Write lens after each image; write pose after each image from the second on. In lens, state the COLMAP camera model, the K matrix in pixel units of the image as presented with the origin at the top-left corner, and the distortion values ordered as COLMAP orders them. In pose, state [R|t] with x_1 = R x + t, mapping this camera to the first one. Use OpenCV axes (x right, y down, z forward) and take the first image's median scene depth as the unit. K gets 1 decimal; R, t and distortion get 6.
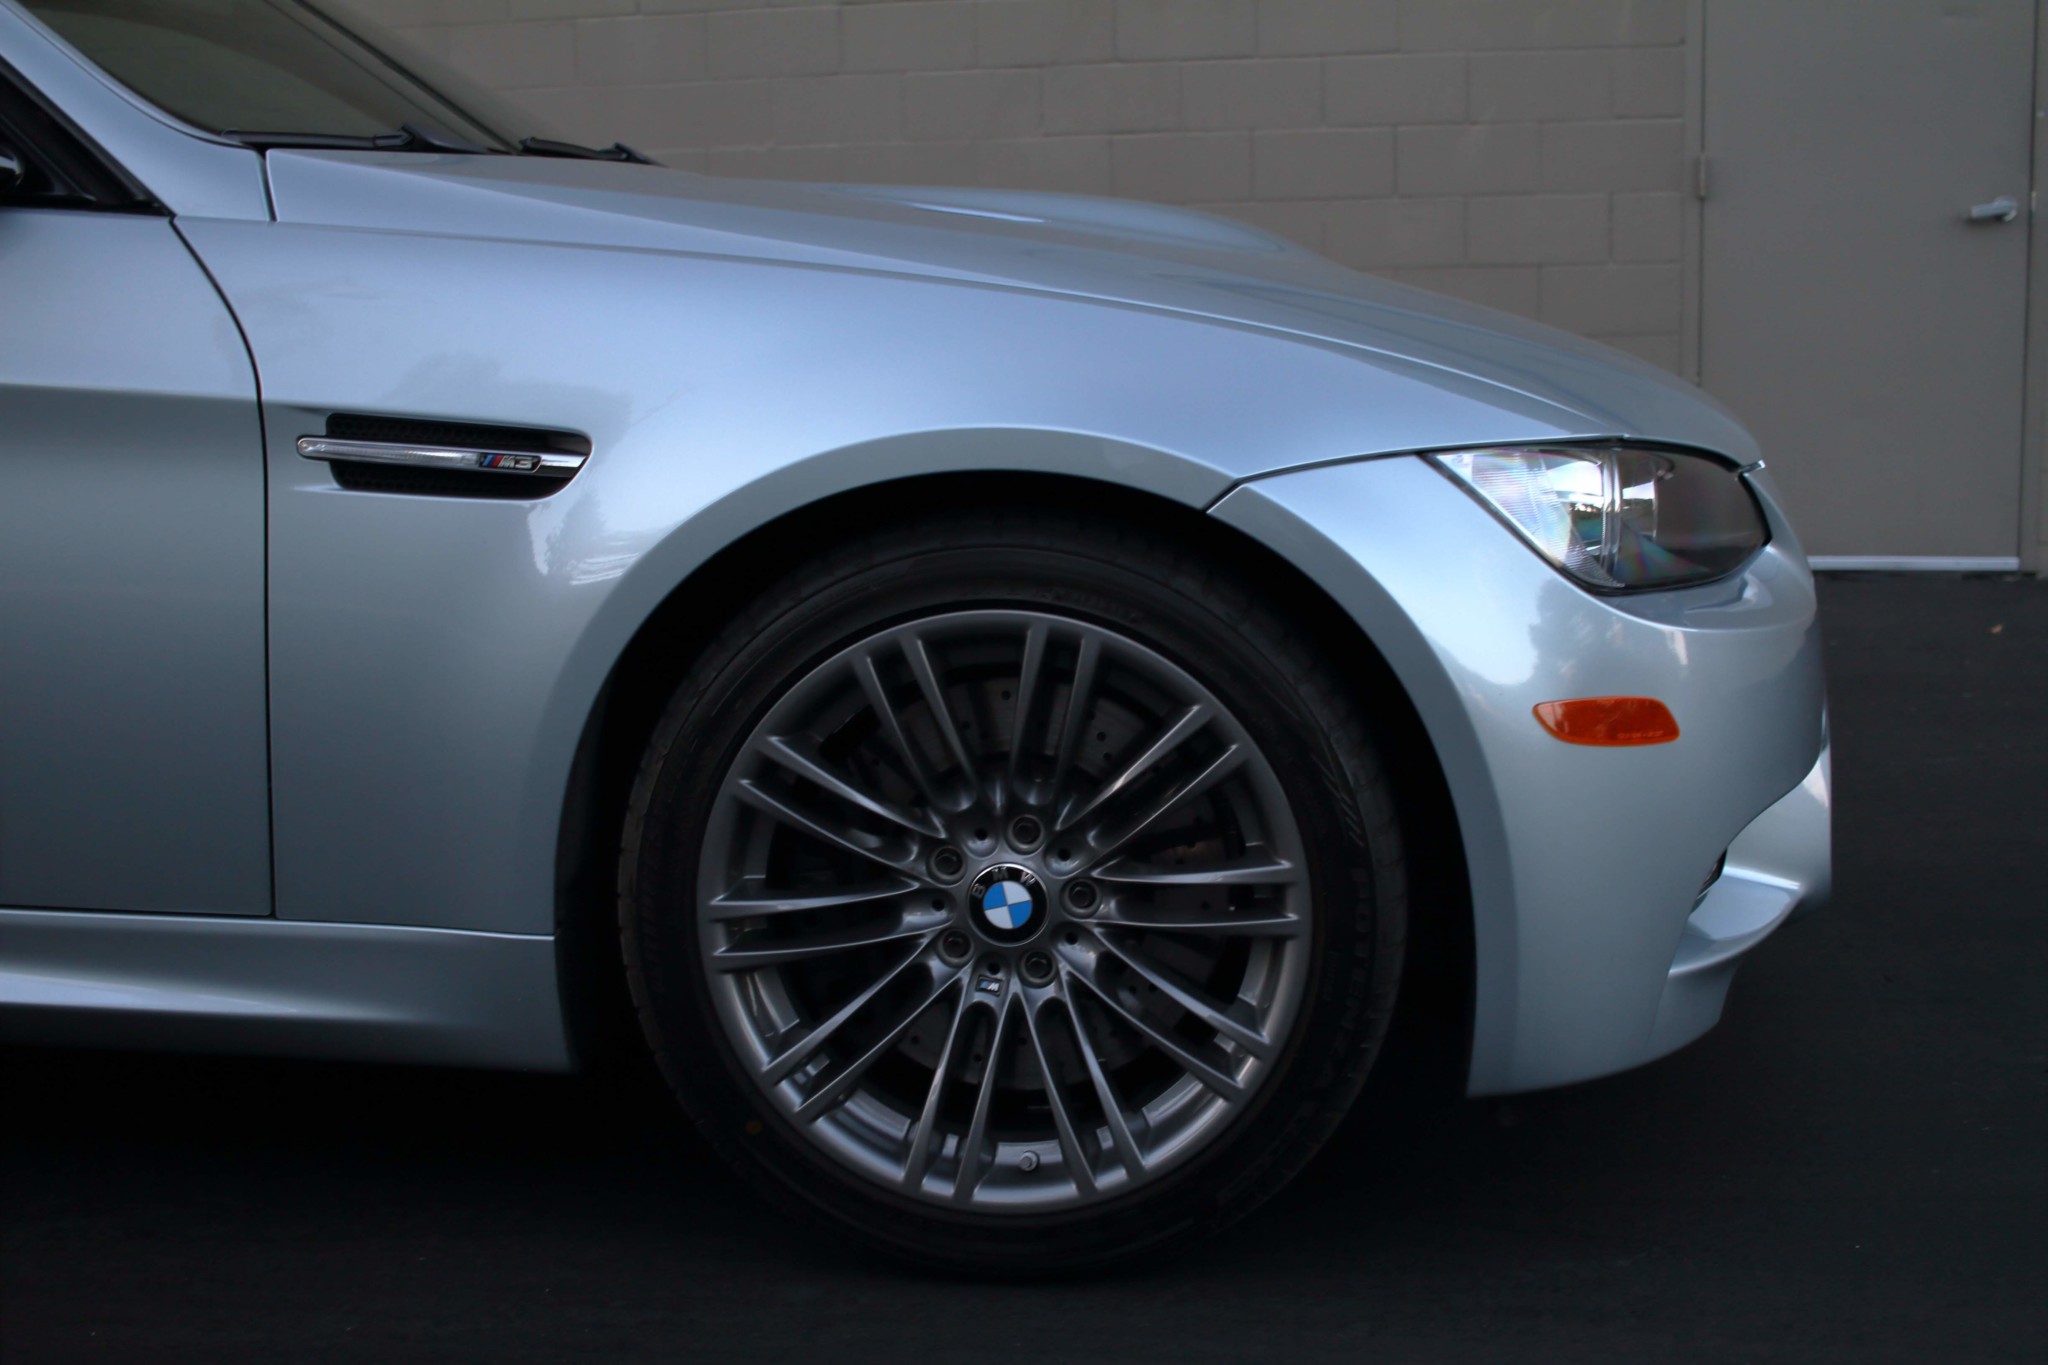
lens RADIAL K [[2222.7, 0, 1020.0], [0, 2222.7, 674.3], [0, 0, 1]] dist [-0.091827, 0.000000]
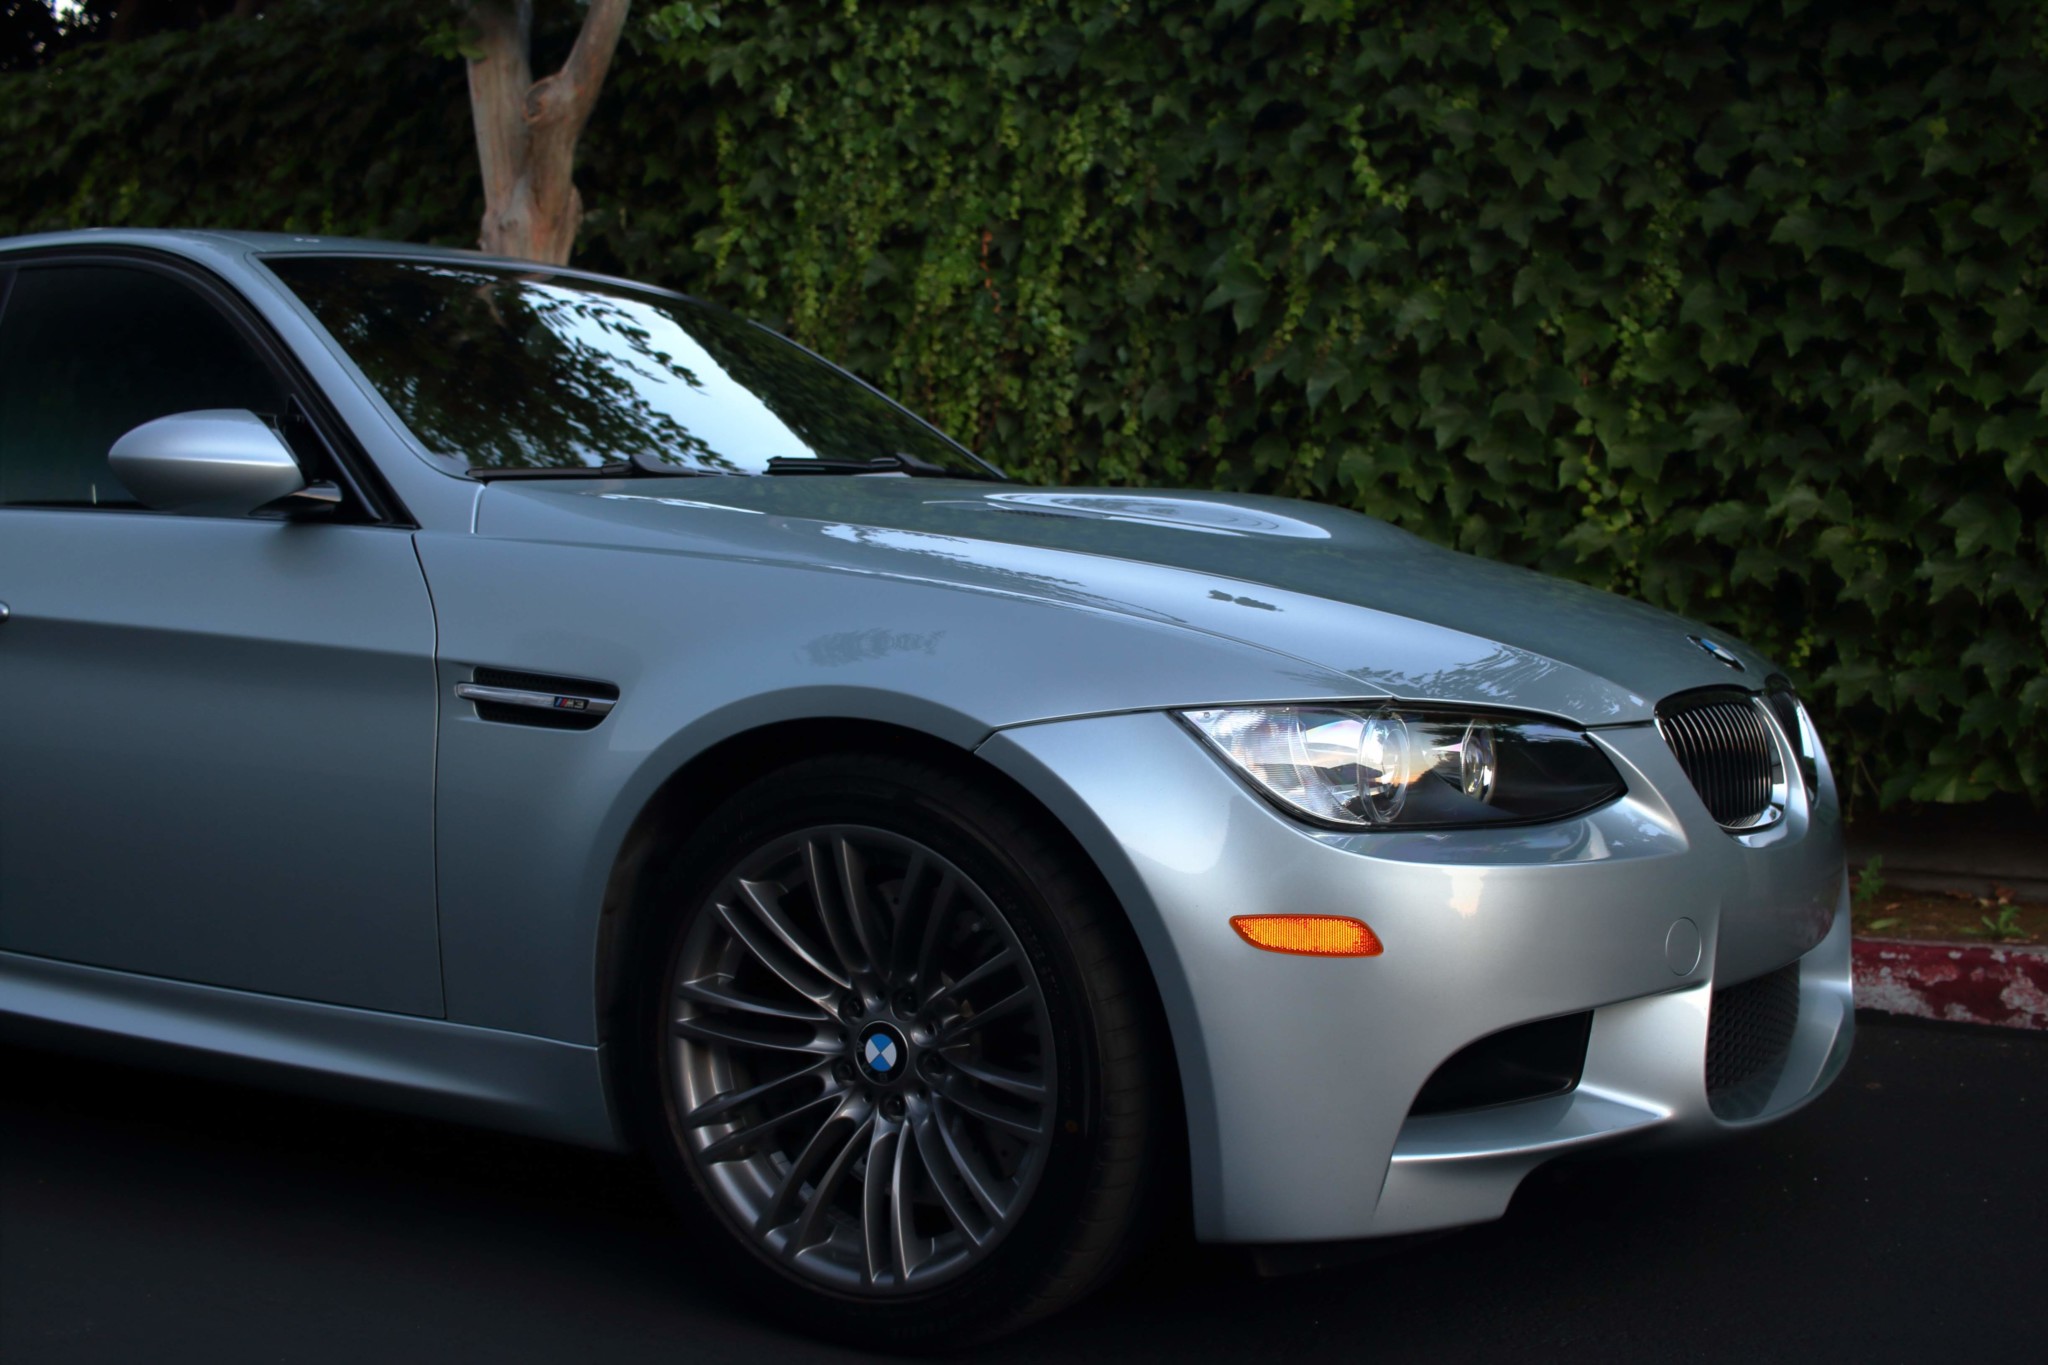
lens RADIAL K [[2222.7, 0, 1024.4], [0, 2222.7, 682.6], [0, 0, 1]] dist [-0.091827, 0.000000]
pose [[0.913582, 0.013378, -0.406435, 0.600329], [-0.056350, 0.993981, -0.093947, 0.007262], [0.402732, 0.108731, 0.908837, -0.171909]]
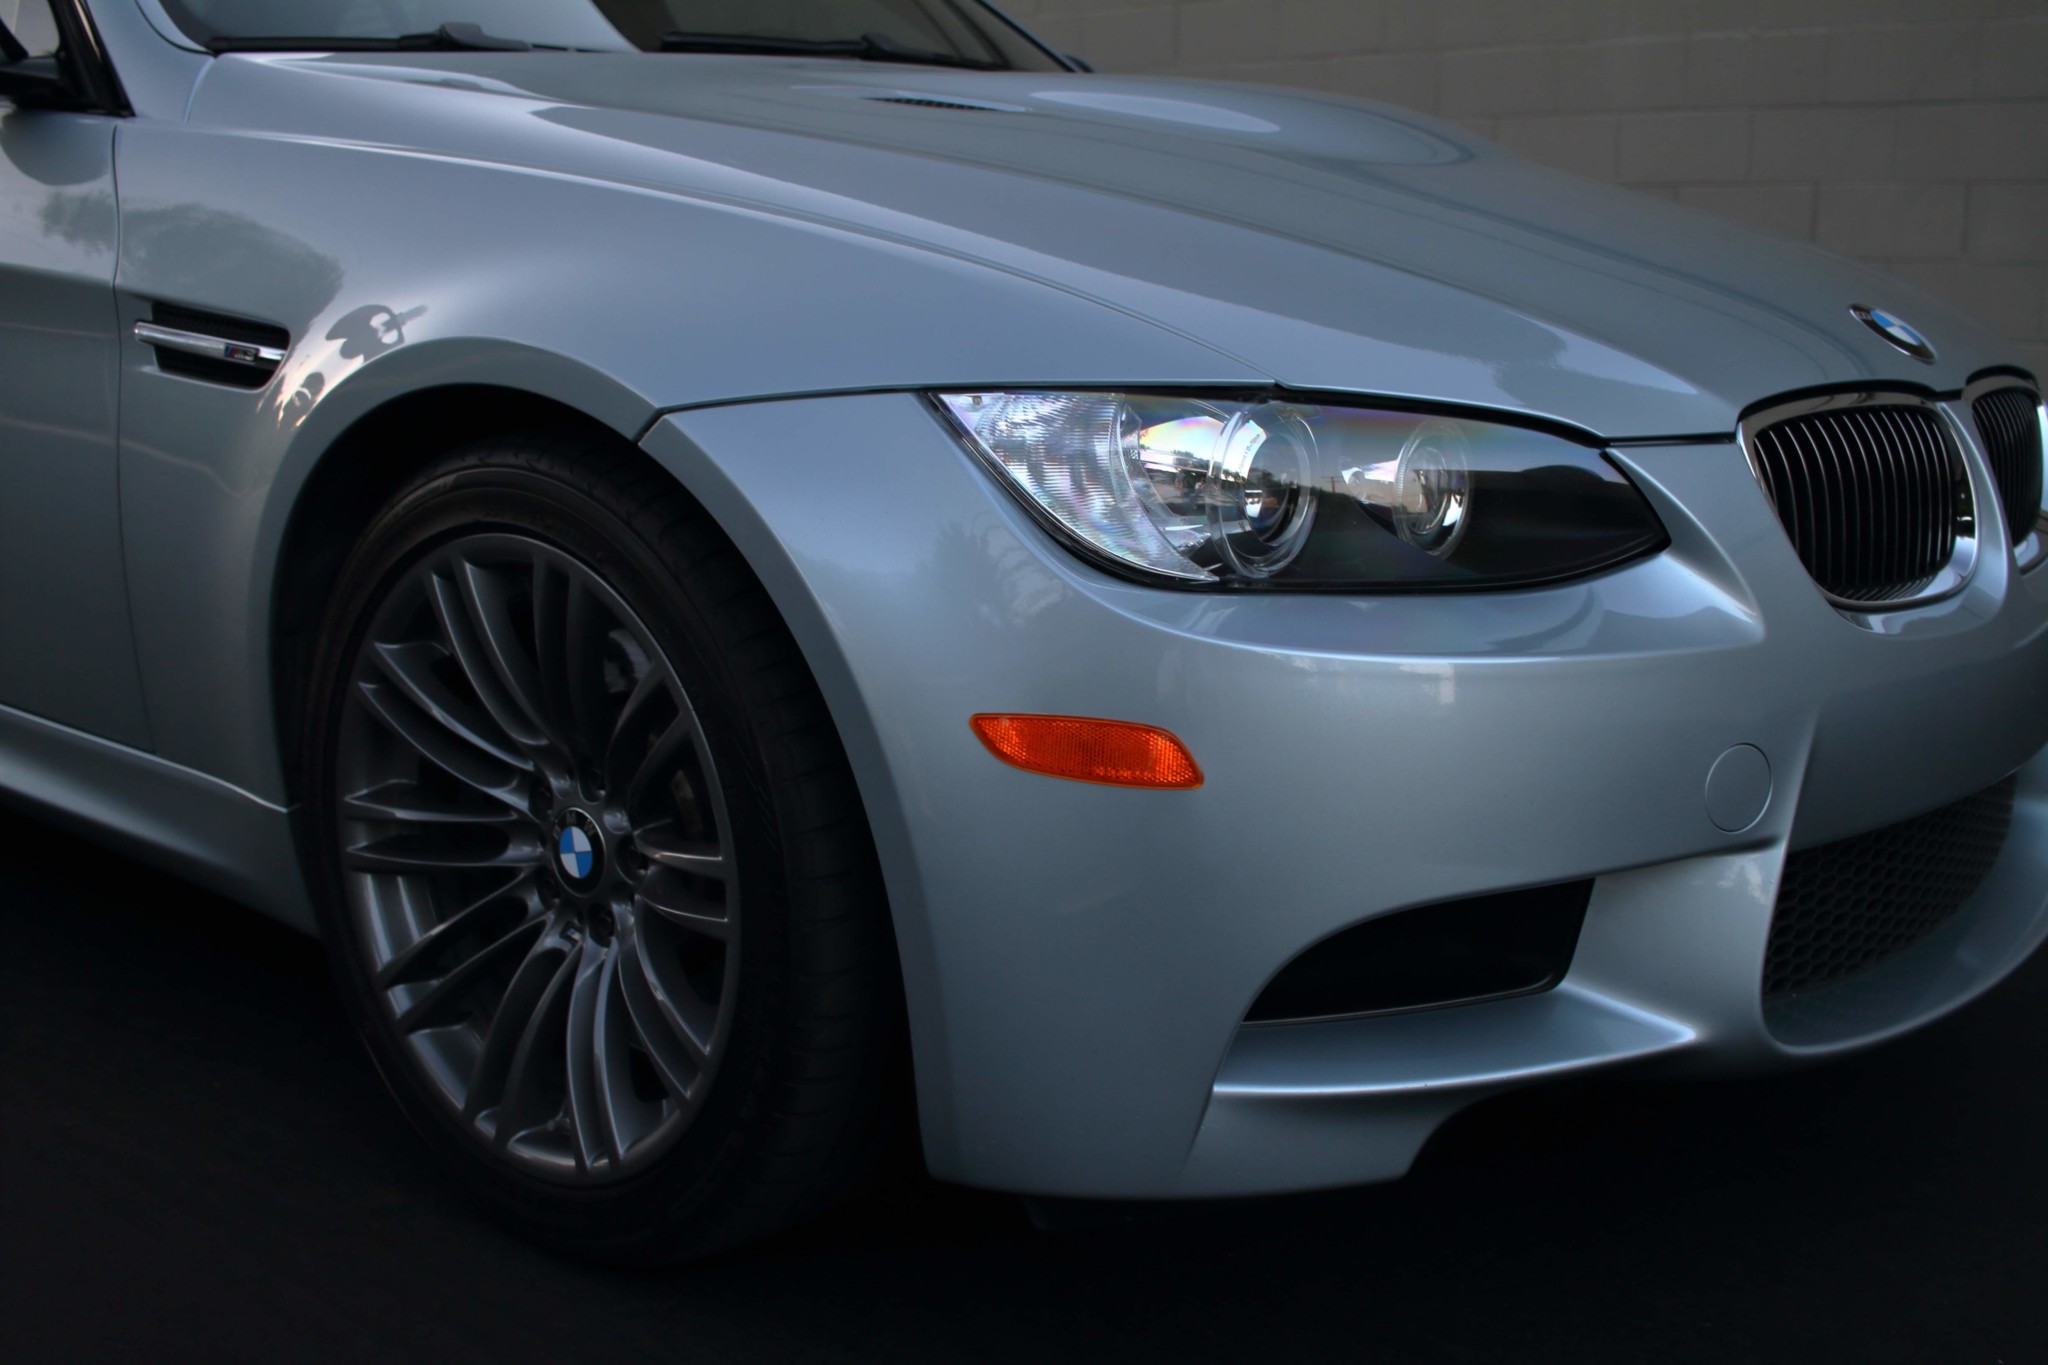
lens RADIAL K [[2222.7, 0, 1018.2], [0, 2222.7, 704.9], [0, 0, 1]] dist [-0.091827, 0.000000]
pose [[0.826196, 0.134464, -0.547101, 0.656300], [-0.101723, 0.990744, 0.089884, -0.060860], [0.554123, -0.018609, 0.832227, 0.330322]]
